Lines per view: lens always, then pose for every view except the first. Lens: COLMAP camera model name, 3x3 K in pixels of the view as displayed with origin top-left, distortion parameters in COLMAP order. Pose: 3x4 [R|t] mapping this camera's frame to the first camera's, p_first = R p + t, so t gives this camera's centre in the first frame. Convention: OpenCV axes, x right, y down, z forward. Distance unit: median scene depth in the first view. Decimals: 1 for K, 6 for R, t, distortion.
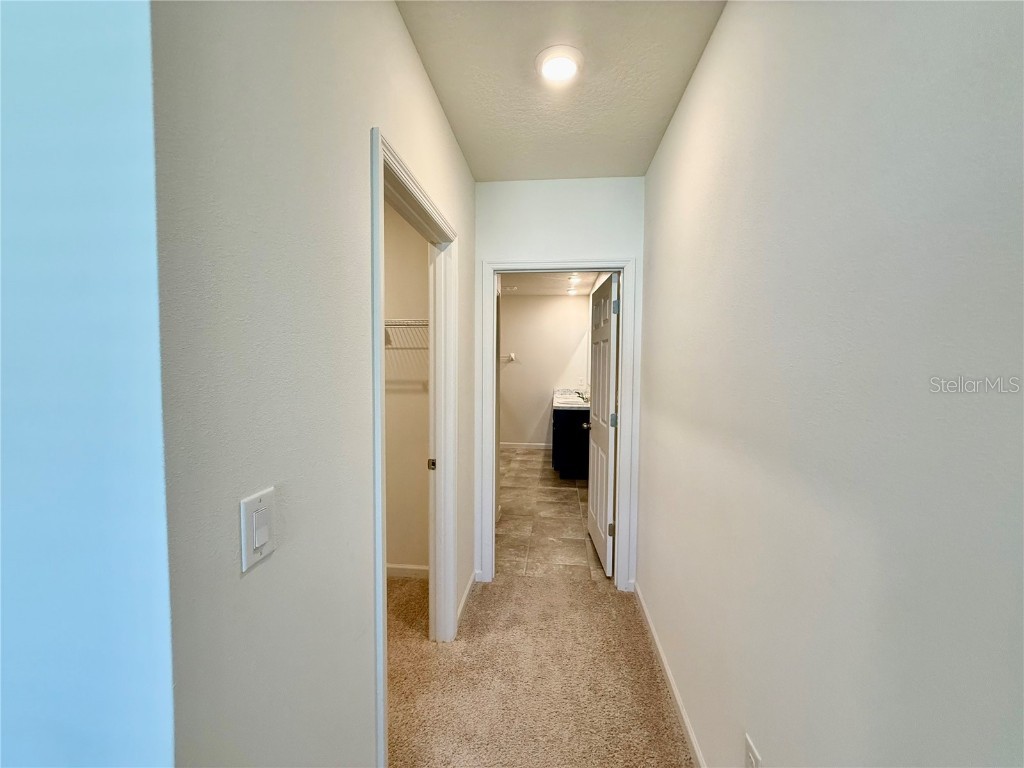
lens RADIAL K [[408.1, 0, 512.8], [0, 408.1, 383.7], [0, 0, 1]] dist [0.000552, 0.000002]
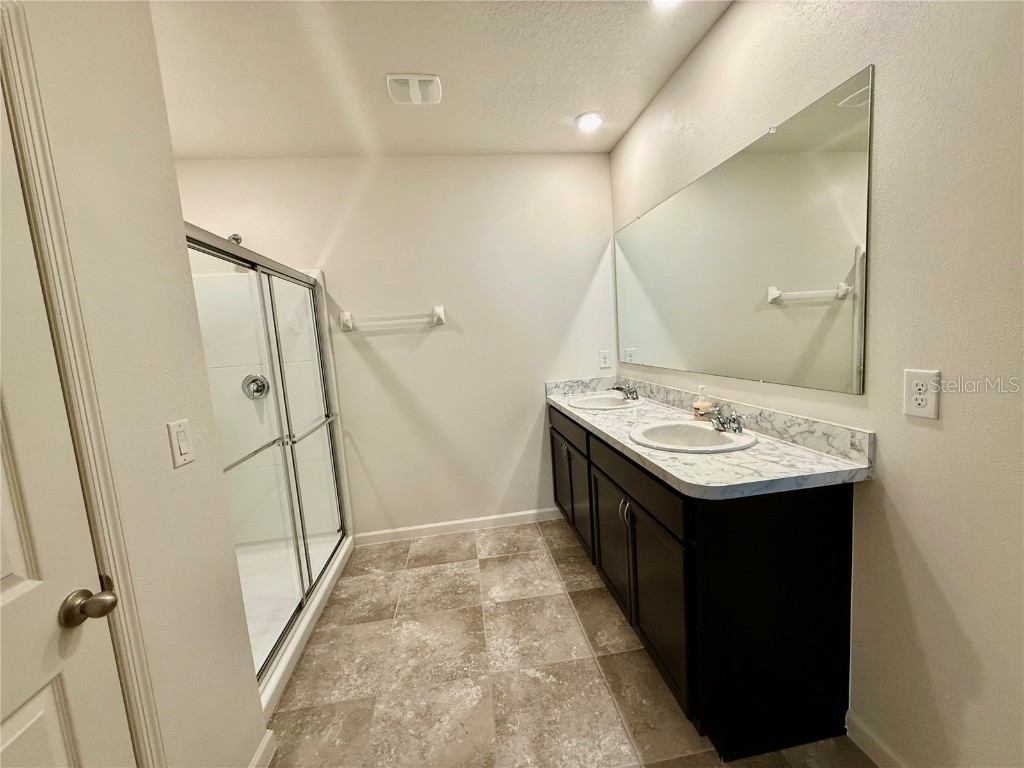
lens RADIAL K [[408.1, 0, 514.1], [0, 408.1, 382.4], [0, 0, 1]] dist [0.000552, 0.000002]
pose [[0.965717, -0.109094, 0.235562, -0.032540], [0.095371, 0.993053, 0.068919, -0.020870], [-0.241444, -0.044090, 0.969413, 0.607620]]
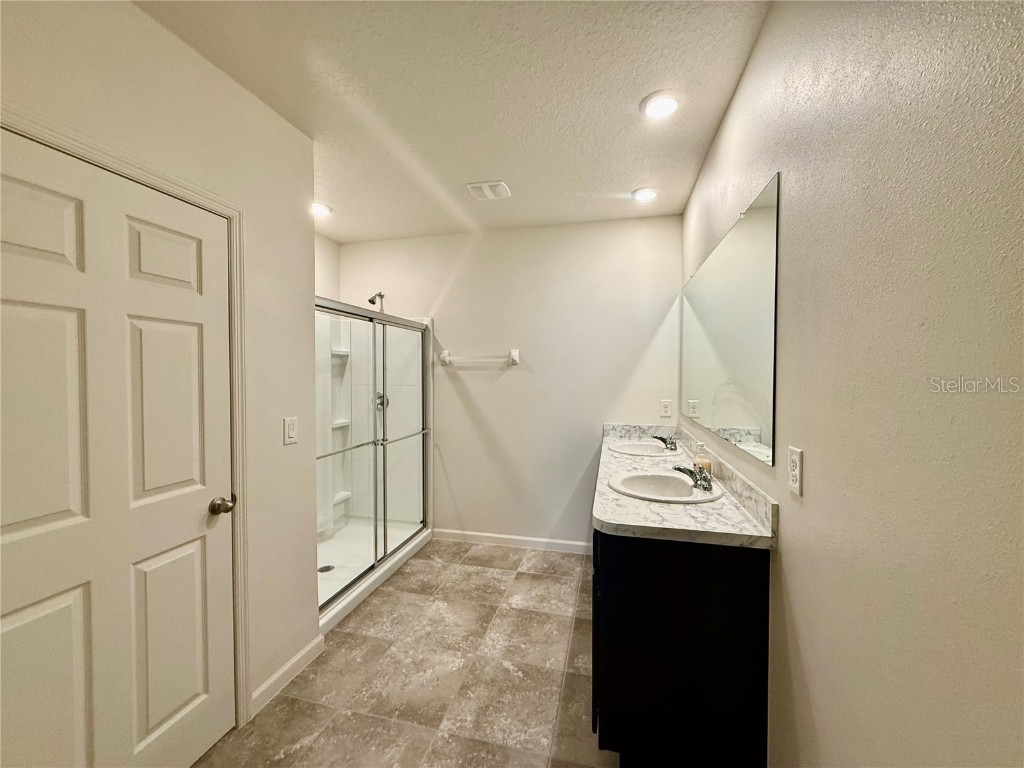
lens RADIAL K [[408.1, 0, 512.5], [0, 408.1, 383.3], [0, 0, 1]] dist [0.000552, 0.000002]
pose [[0.991201, -0.008431, -0.132099, 0.061426], [0.005001, 0.999642, -0.026275, -0.022534], [0.132273, 0.025383, 0.990888, 0.541483]]
